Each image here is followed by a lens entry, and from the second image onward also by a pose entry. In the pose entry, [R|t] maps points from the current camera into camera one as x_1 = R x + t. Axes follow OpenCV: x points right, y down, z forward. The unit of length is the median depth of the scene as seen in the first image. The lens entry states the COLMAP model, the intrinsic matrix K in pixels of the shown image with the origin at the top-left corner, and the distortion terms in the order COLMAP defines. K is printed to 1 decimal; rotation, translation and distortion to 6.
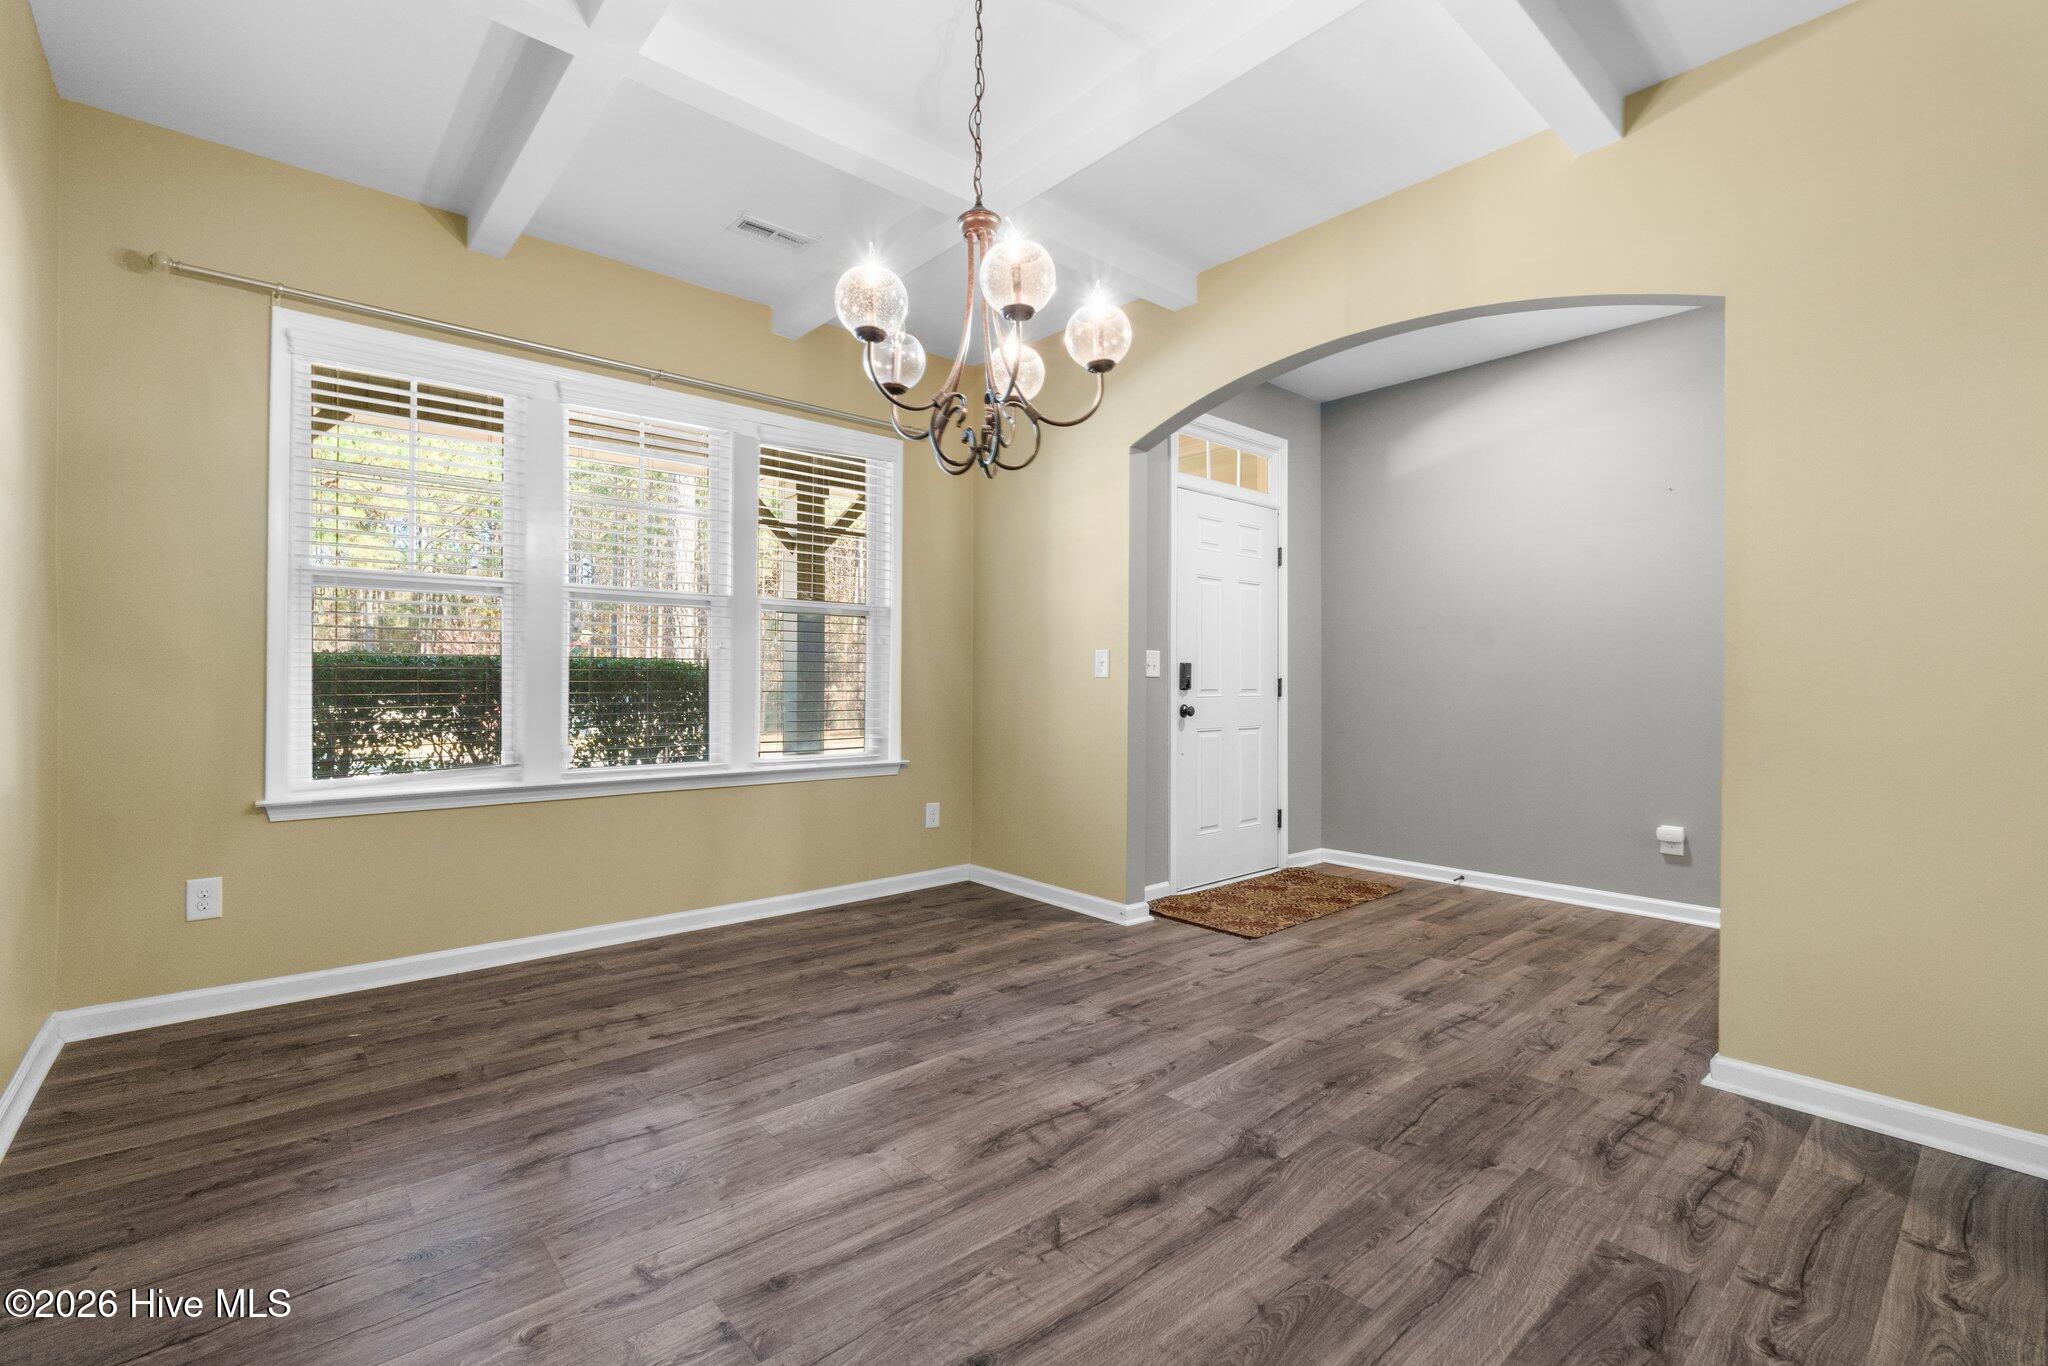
lens RADIAL K [[902.4, 0, 1018.0], [0, 902.4, 654.8], [0, 0, 1]] dist [-0.004496, -0.000310]
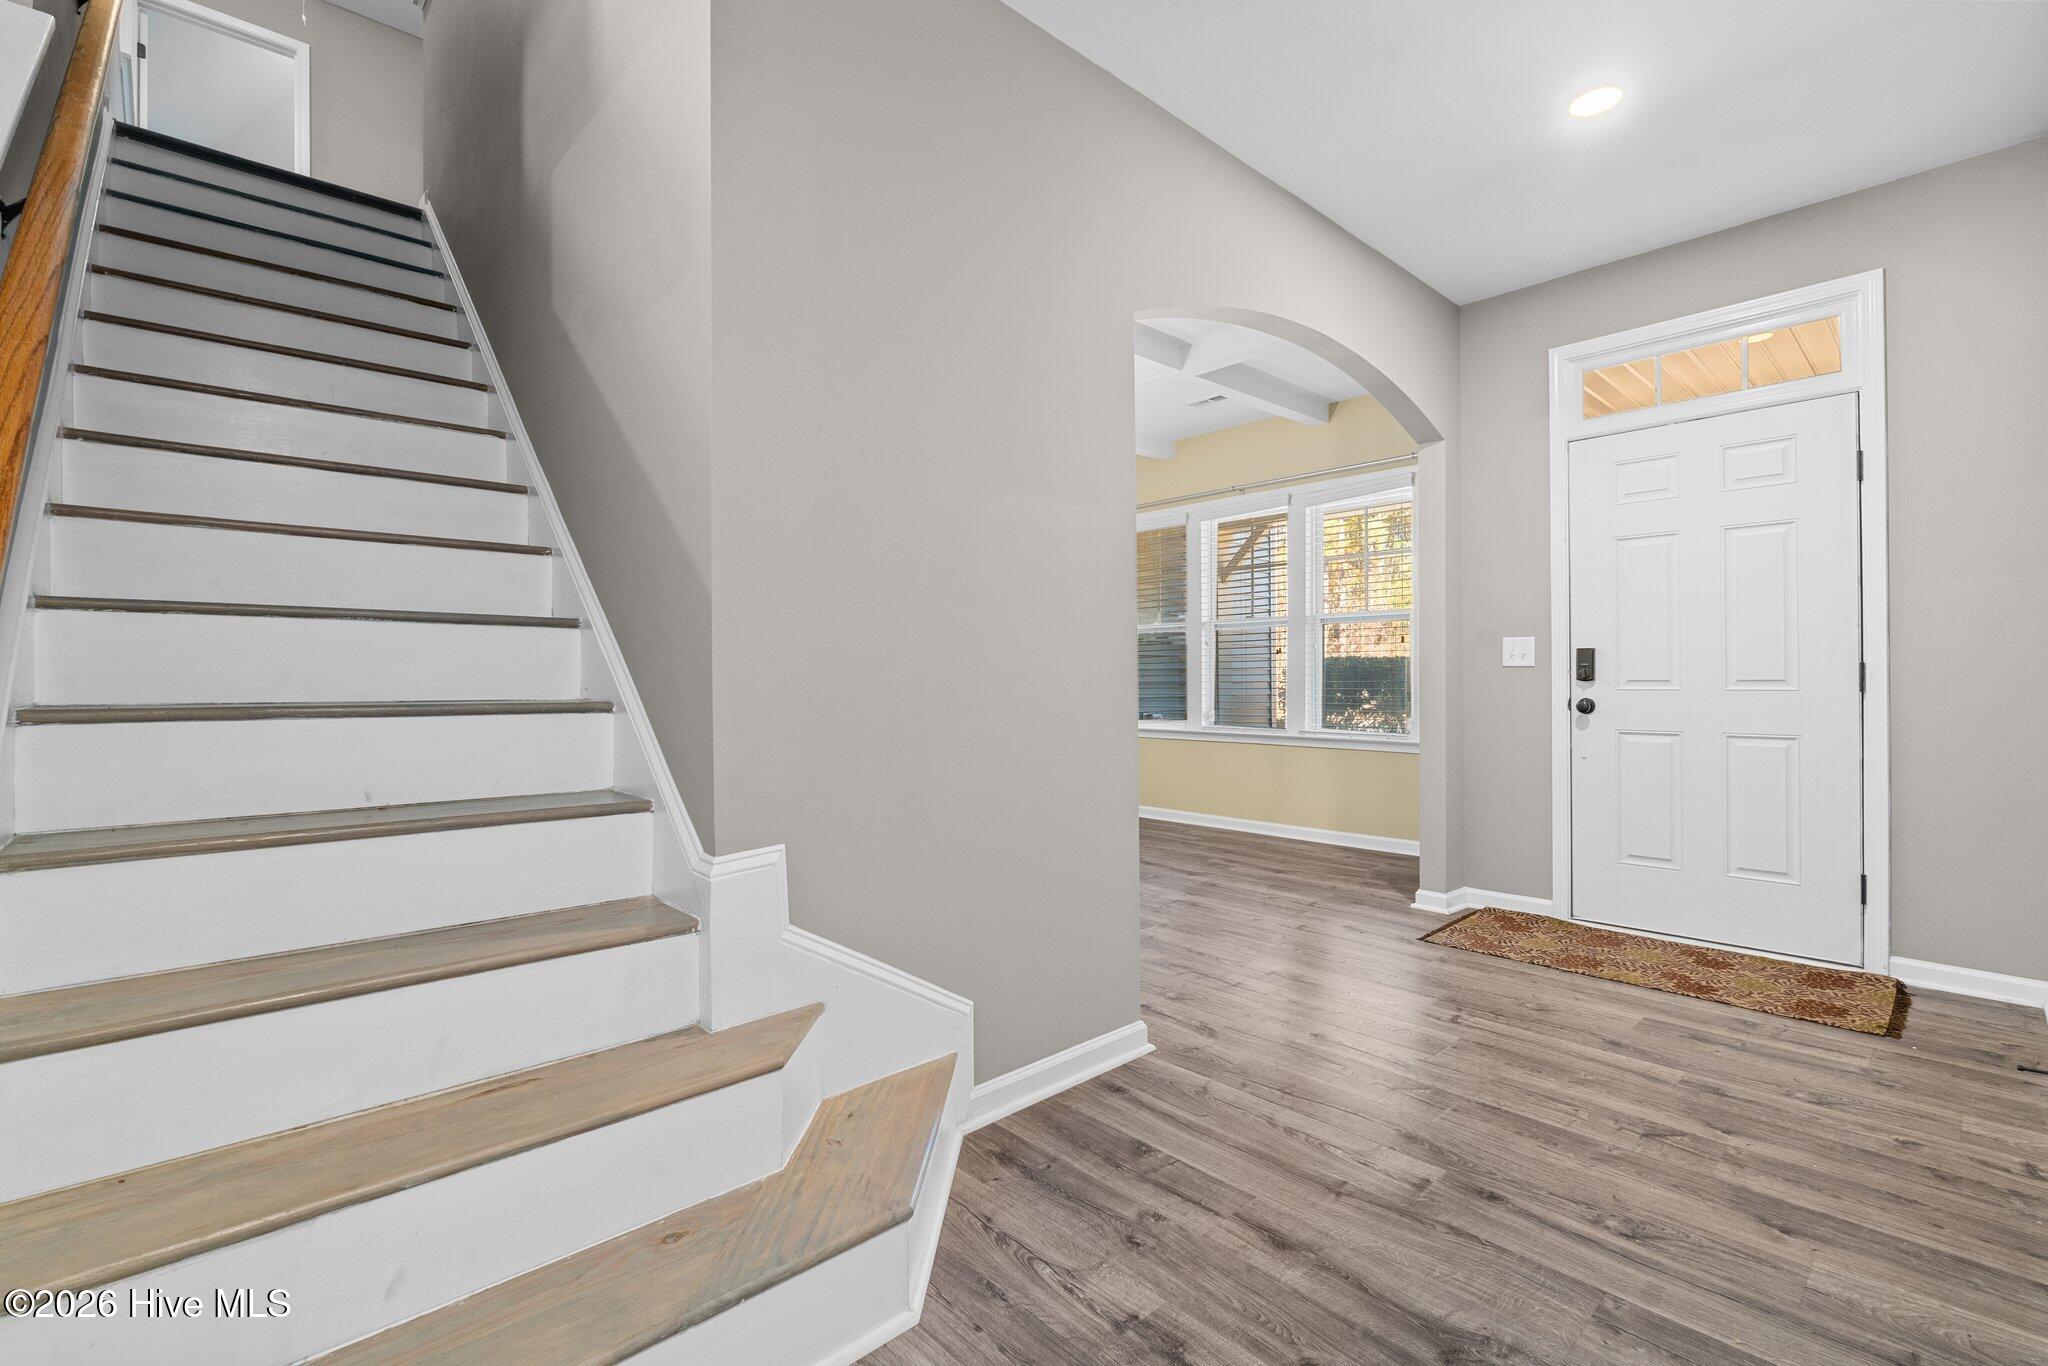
lens RADIAL K [[897.5, 0, 1024.0], [0, 897.5, 683.0], [0, 0, 1]] dist [-0.007902, -0.000223]
pose [[0.020428, 0.004650, -0.999781, 1.024828], [0.037436, 0.999284, 0.005412, 0.017738], [0.999090, -0.037538, 0.020240, 0.484004]]
